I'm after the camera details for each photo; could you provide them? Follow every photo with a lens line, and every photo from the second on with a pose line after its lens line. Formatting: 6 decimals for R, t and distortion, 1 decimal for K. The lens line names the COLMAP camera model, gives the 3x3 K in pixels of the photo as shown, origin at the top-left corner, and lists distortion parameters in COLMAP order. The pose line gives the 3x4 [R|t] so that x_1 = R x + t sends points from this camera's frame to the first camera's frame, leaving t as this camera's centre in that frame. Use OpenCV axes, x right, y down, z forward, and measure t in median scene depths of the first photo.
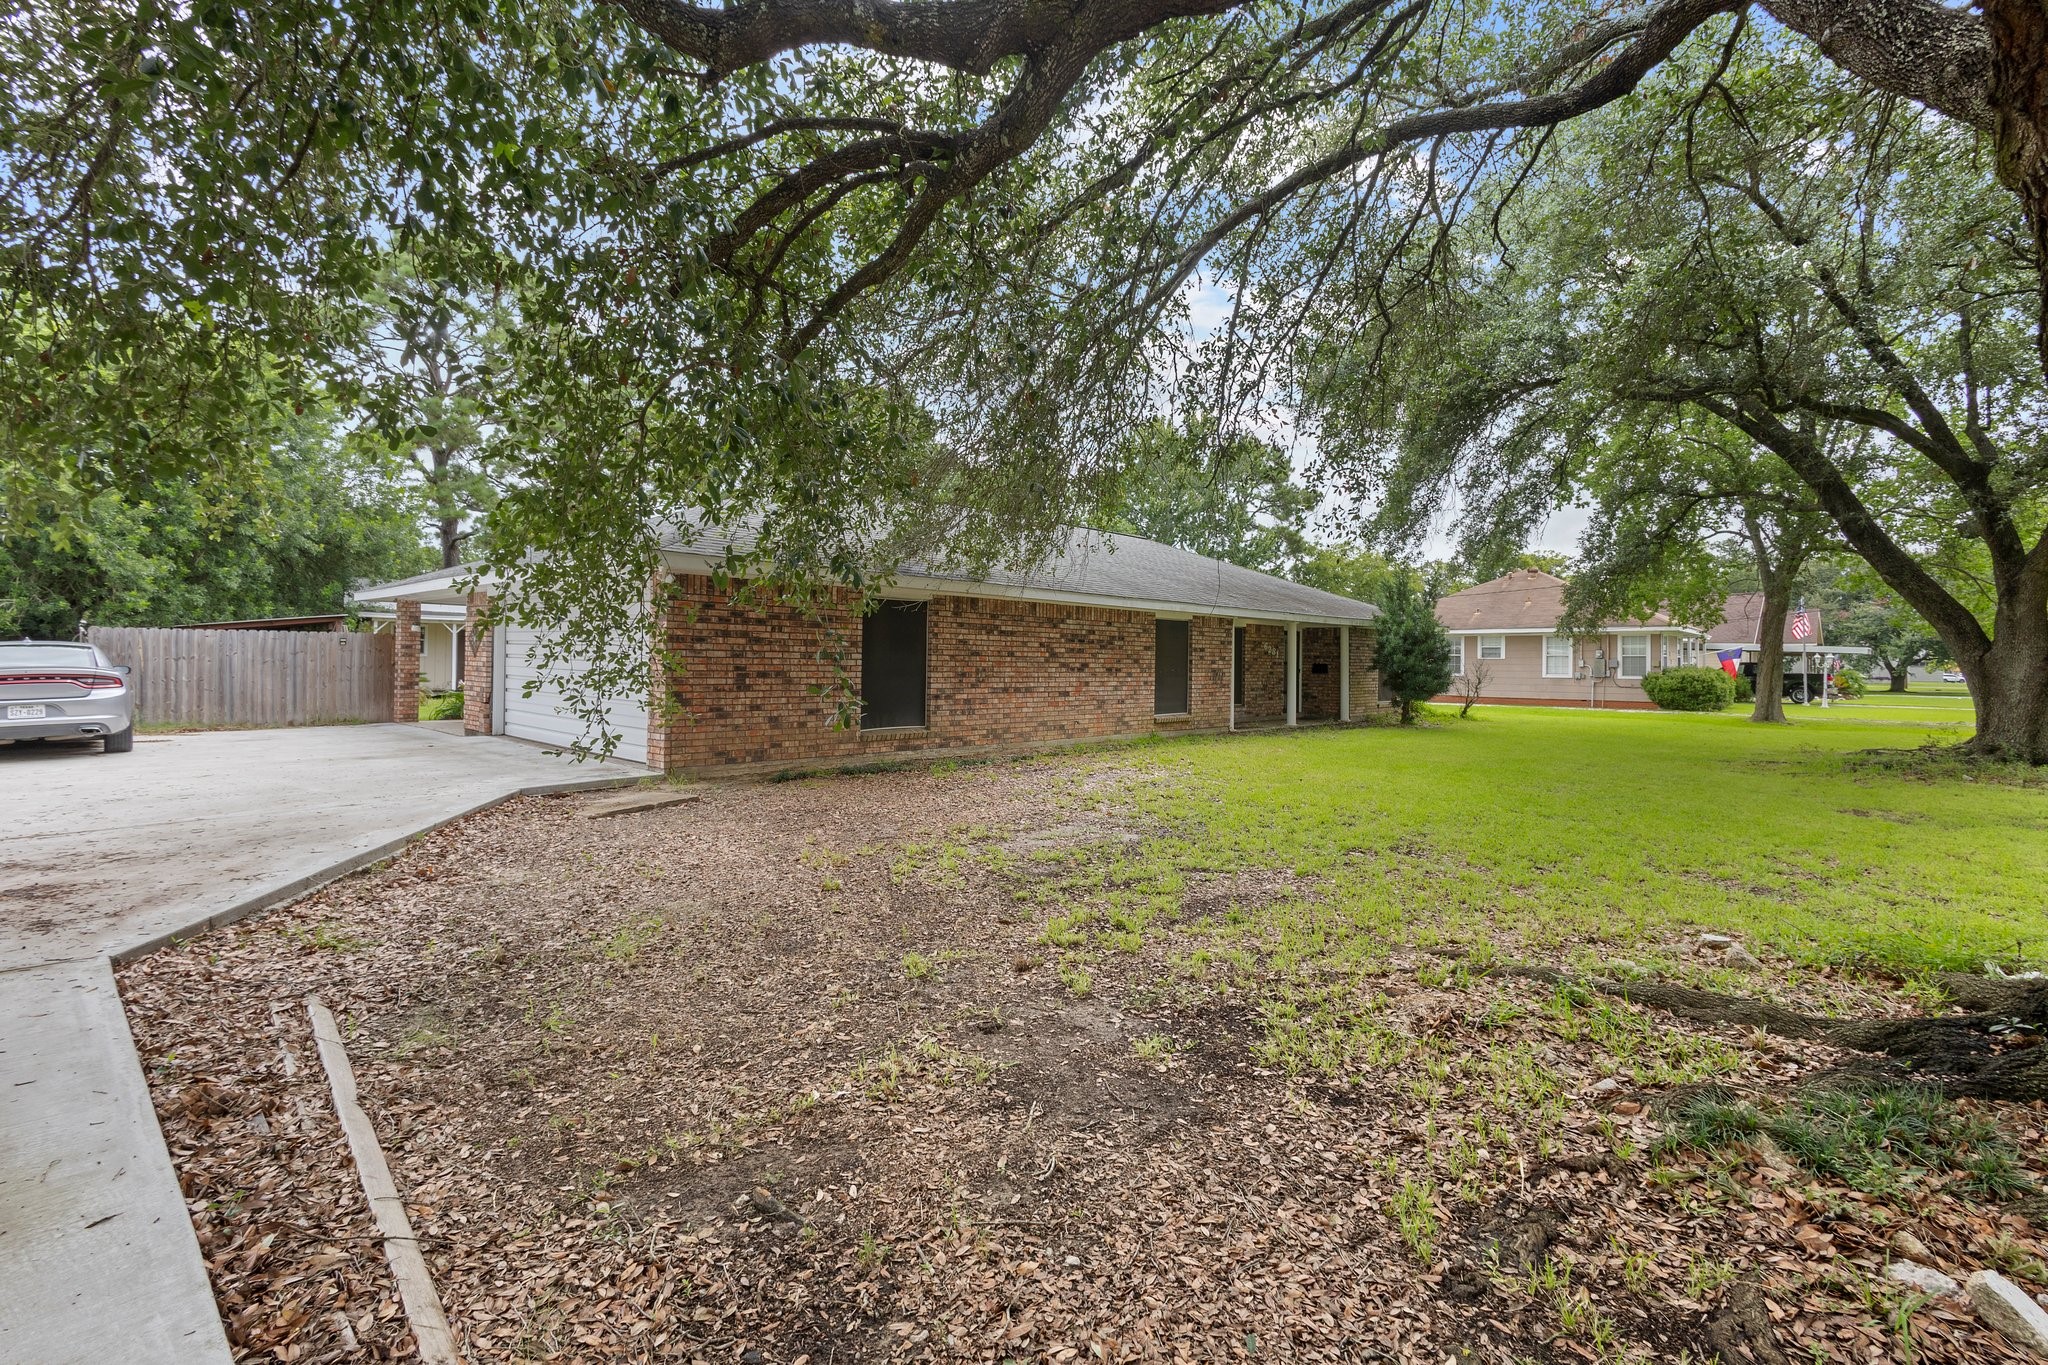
lens RADIAL K [[954.9, 0, 1024.0], [0, 954.9, 682.5], [0, 0, 1]] dist [-0.000190, 0.000210]
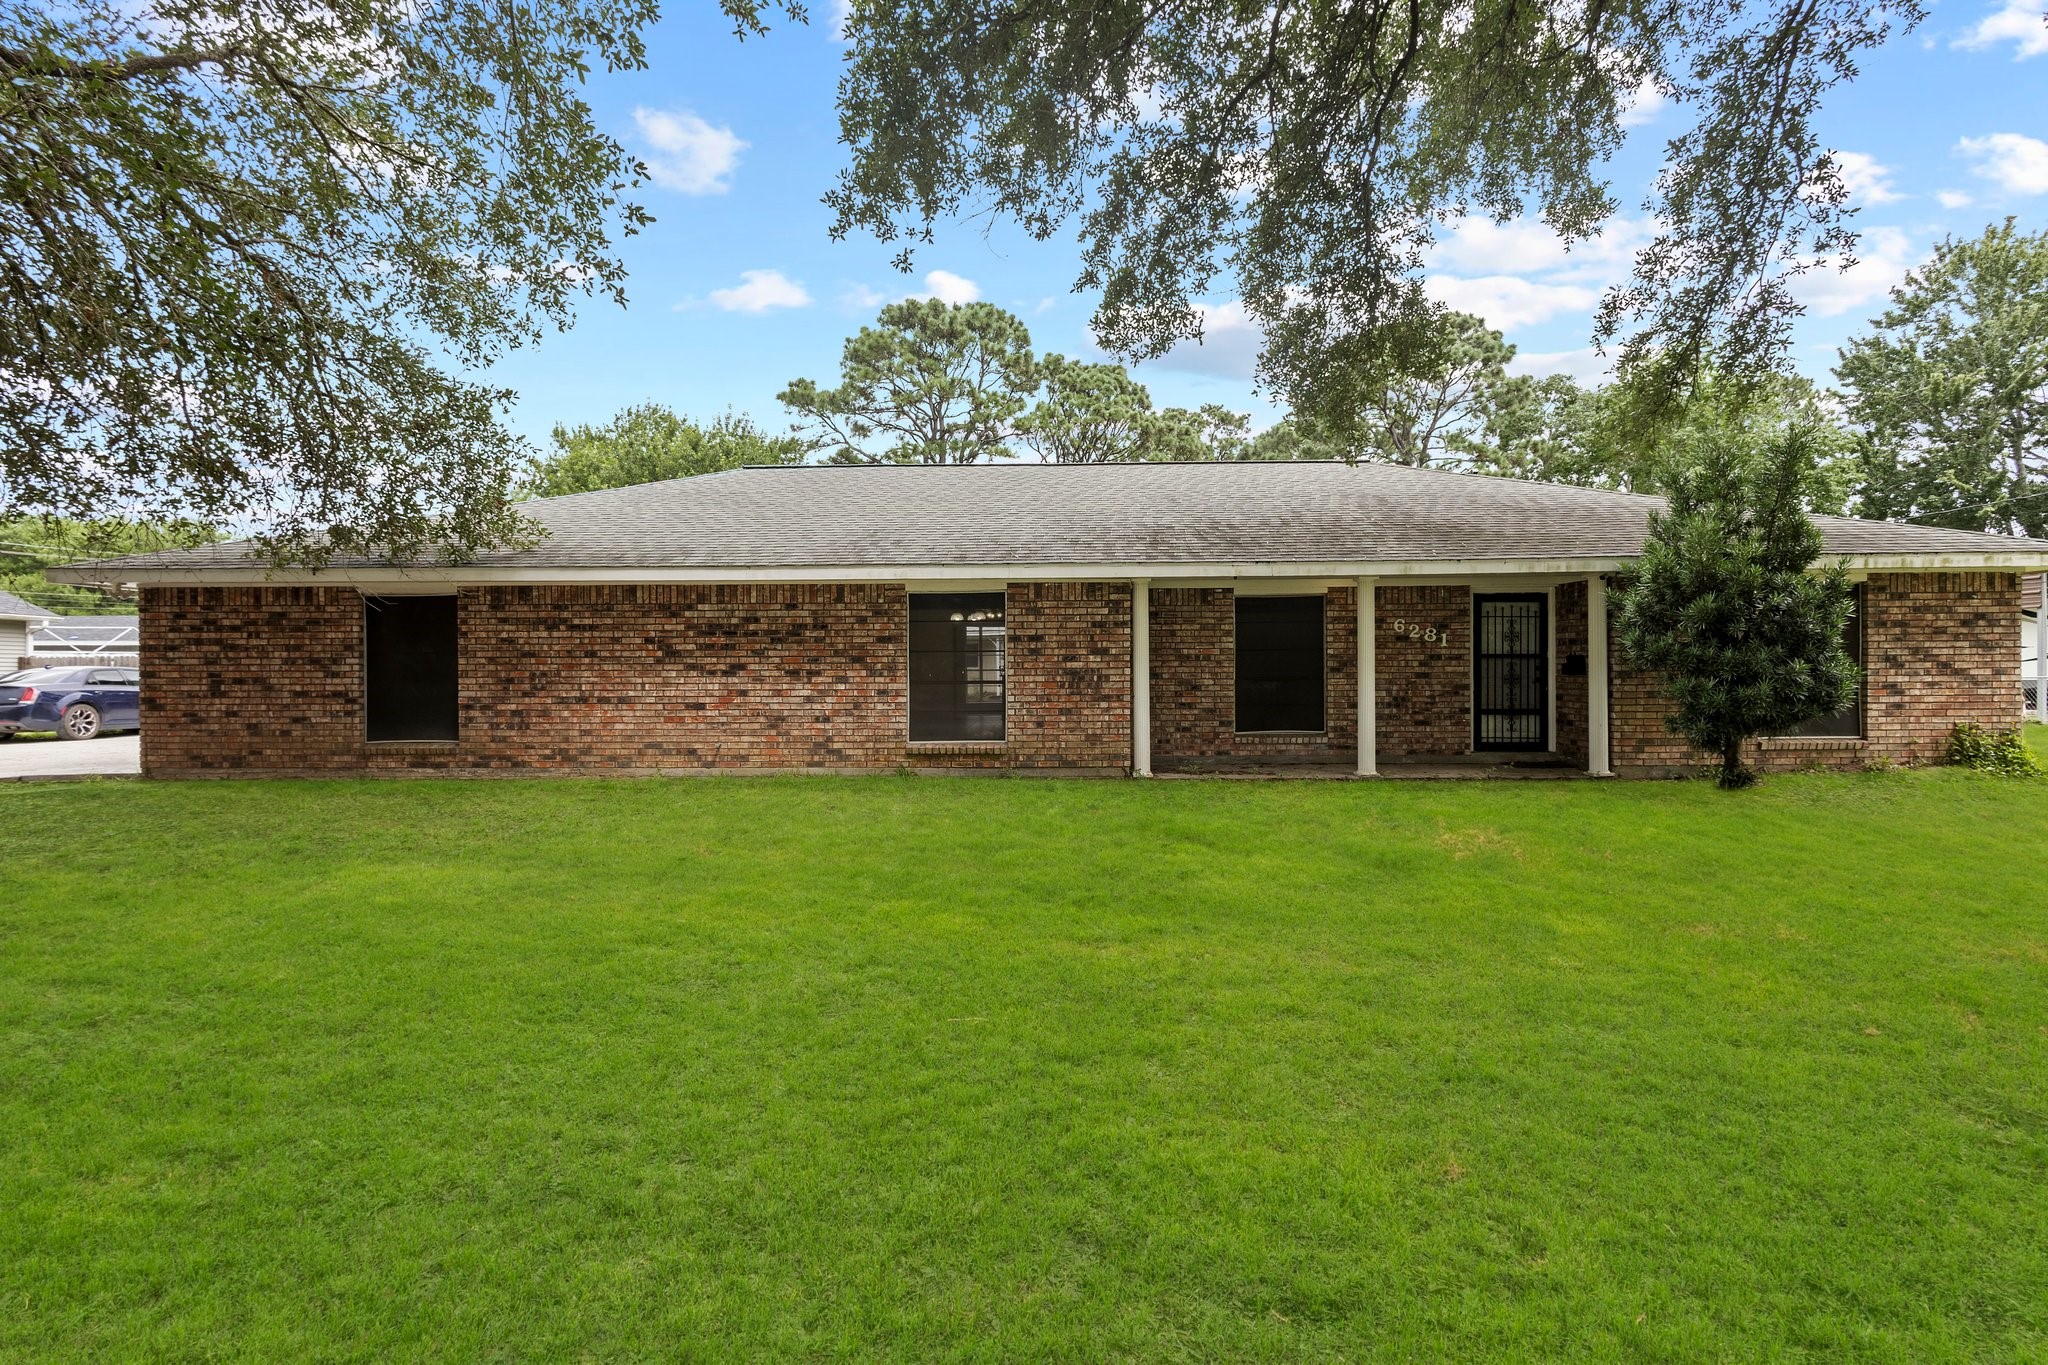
lens RADIAL K [[954.9, 0, 1024.0], [0, 954.9, 682.5], [0, 0, 1]] dist [-0.000190, 0.000210]
pose [[0.667460, 0.002720, -0.744640, 0.862135], [-0.003395, 0.999994, 0.000610, -0.008774], [0.744638, 0.002121, 0.667466, 0.797568]]
